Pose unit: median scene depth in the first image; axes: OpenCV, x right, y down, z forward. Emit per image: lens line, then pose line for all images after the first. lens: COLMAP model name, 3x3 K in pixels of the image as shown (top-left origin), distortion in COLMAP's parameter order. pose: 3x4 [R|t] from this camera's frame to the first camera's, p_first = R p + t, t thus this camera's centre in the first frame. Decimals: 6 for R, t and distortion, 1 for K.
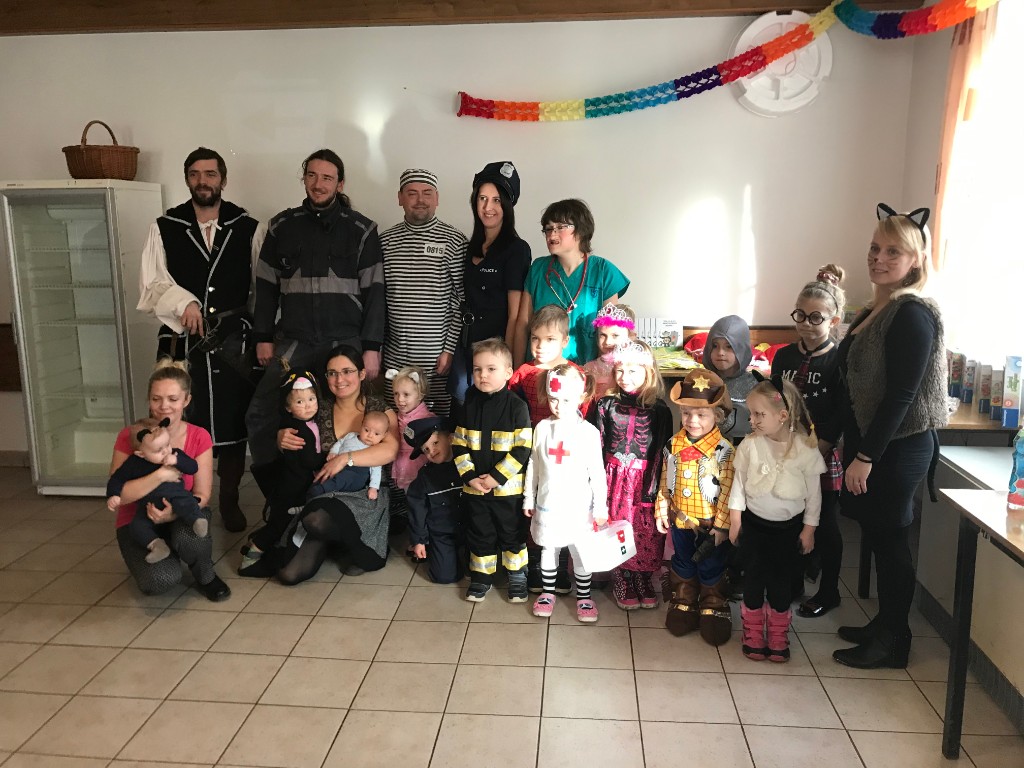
lens RADIAL K [[844.5, 0, 512.4], [0, 844.5, 381.7], [0, 0, 1]] dist [-0.012245, 0.047045]
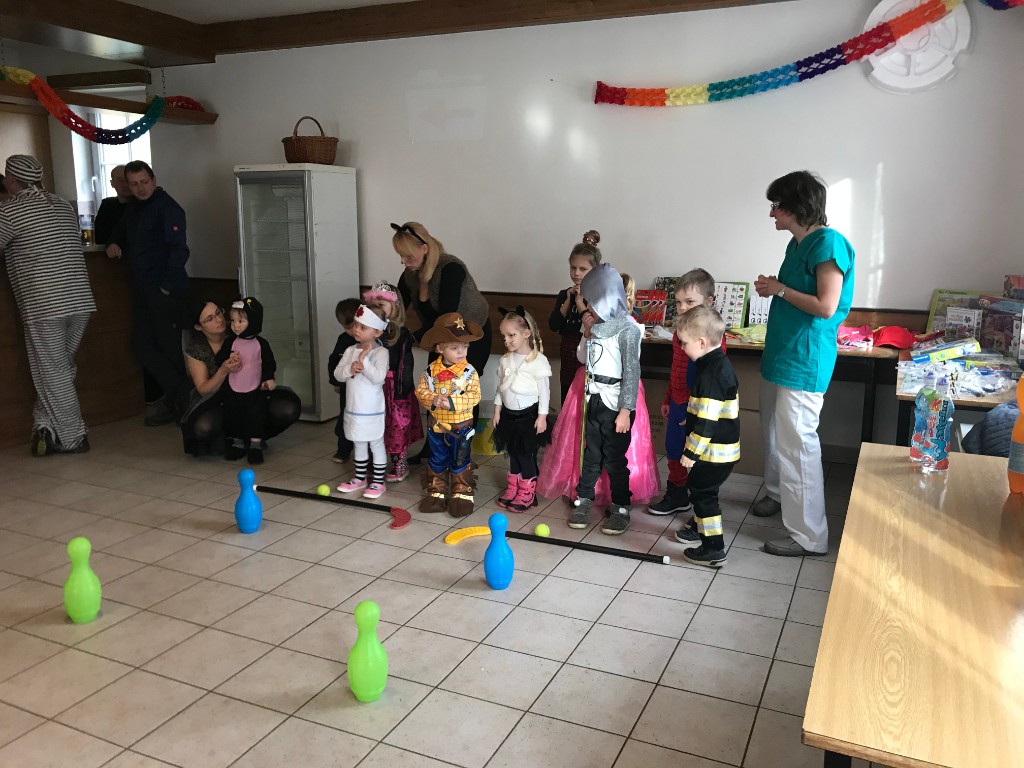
lens RADIAL K [[844.5, 0, 508.0], [0, 844.5, 385.8], [0, 0, 1]] dist [-0.012245, 0.047045]
pose [[0.942833, 0.078034, -0.324001, 0.222510], [-0.072174, 0.996938, 0.030084, 0.027721], [0.325356, -0.004980, 0.945578, -0.080117]]
